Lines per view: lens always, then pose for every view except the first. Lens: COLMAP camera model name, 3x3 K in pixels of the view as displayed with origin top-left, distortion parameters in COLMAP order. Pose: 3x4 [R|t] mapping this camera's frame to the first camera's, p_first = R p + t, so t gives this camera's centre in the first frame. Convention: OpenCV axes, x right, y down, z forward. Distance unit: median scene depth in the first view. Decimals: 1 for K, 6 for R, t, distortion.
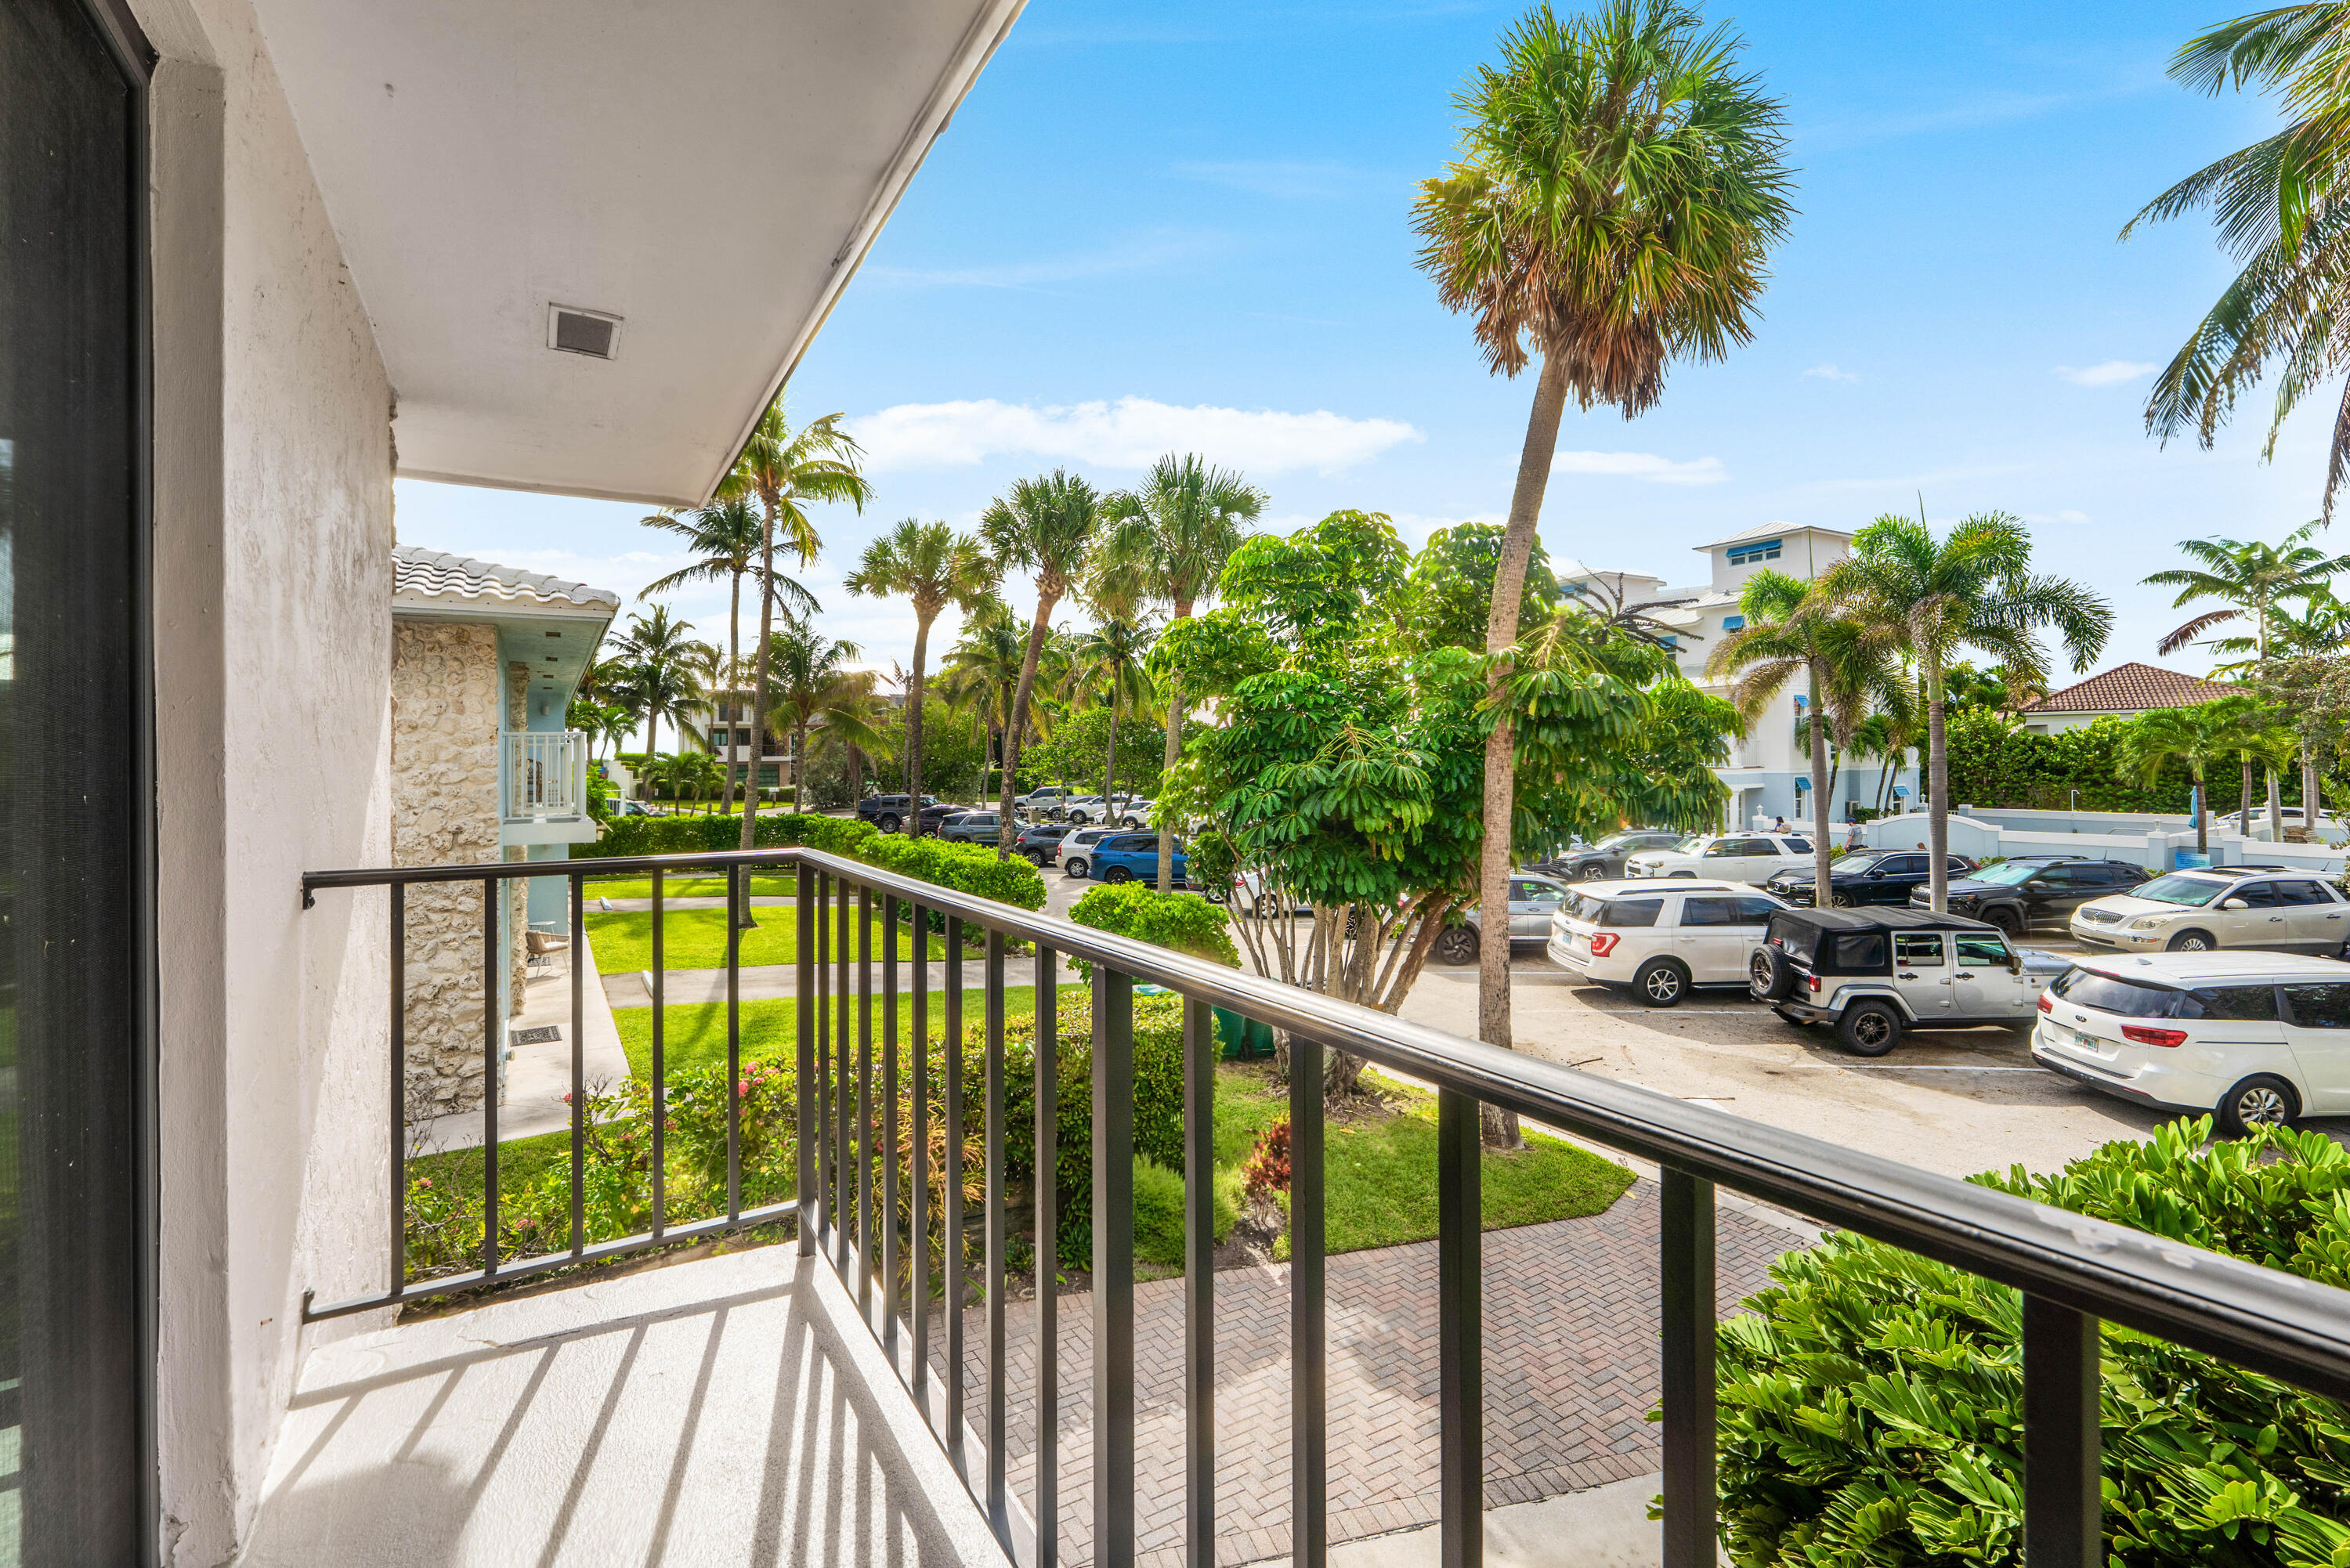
lens RADIAL K [[1037.1, 0, 1167.0], [0, 1037.1, 788.4], [0, 0, 1]] dist [0.001292, -0.001435]
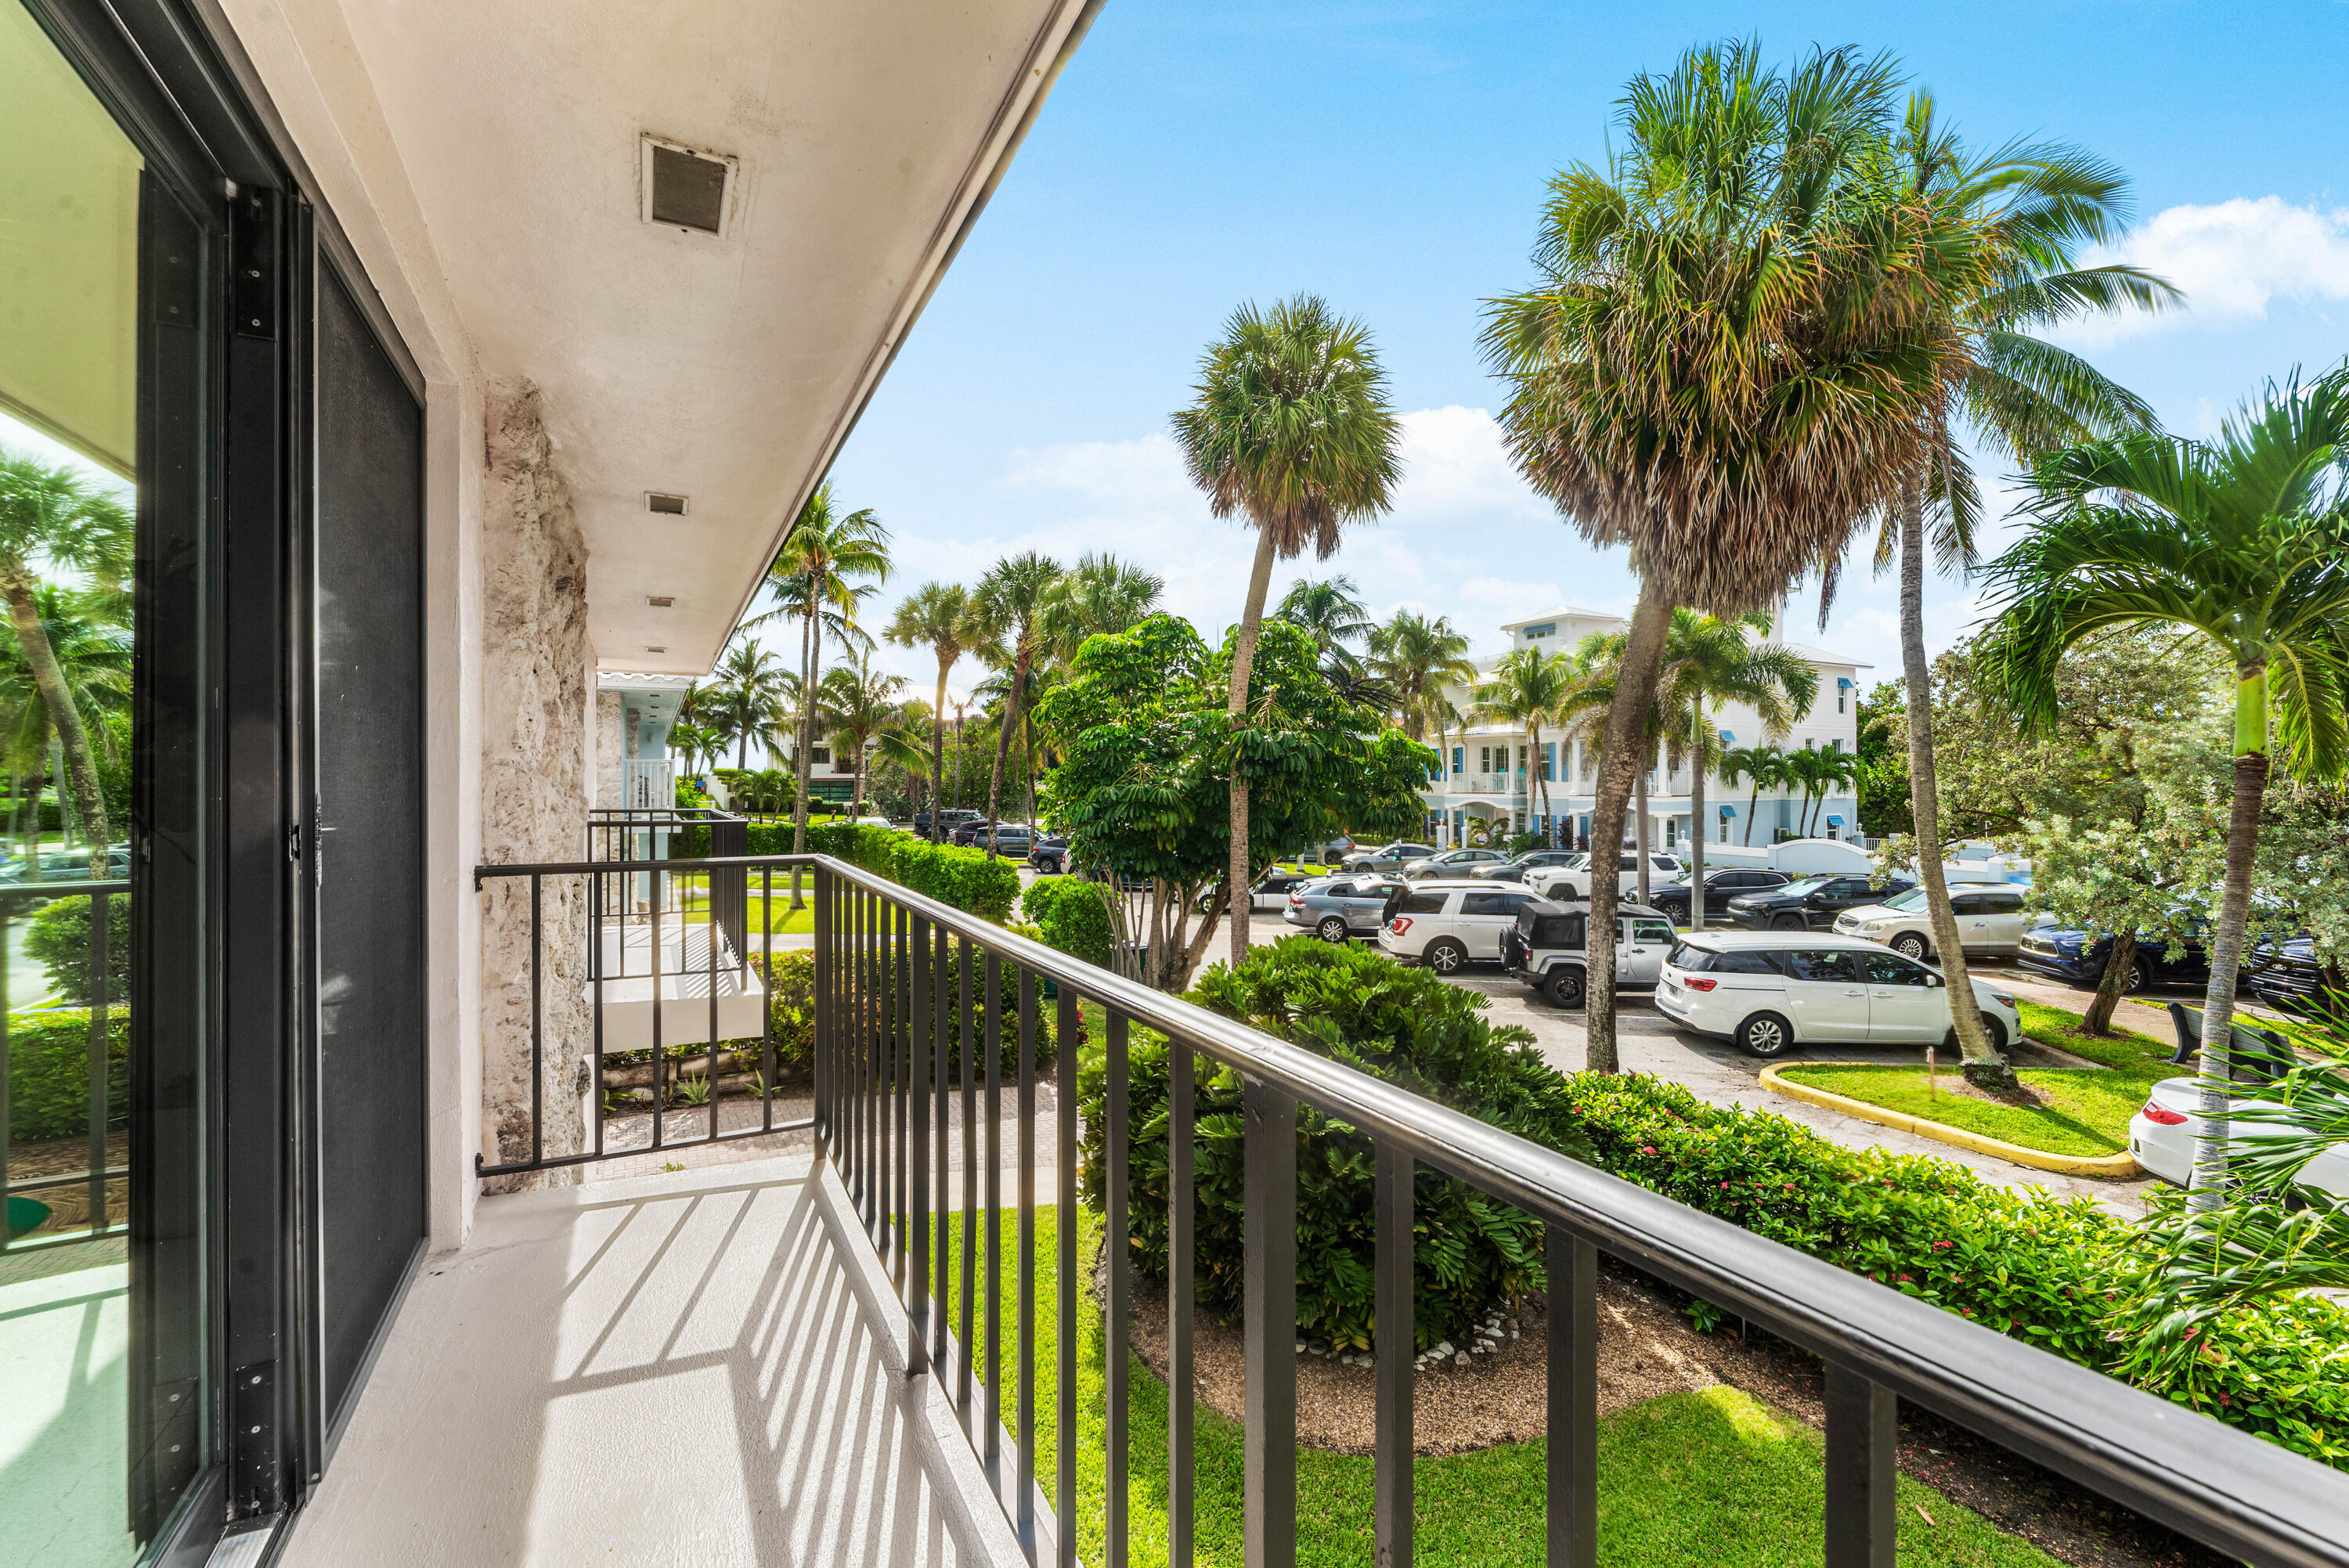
lens RADIAL K [[1036.6, 0, 1175.1], [0, 1036.6, 797.4], [0, 0, 1]] dist [0.001292, -0.001435]
pose [[0.997032, 0.015965, -0.075320, 0.135543], [-0.016907, 0.999786, -0.011895, 0.003730], [0.075114, 0.013134, 0.997088, -0.200224]]
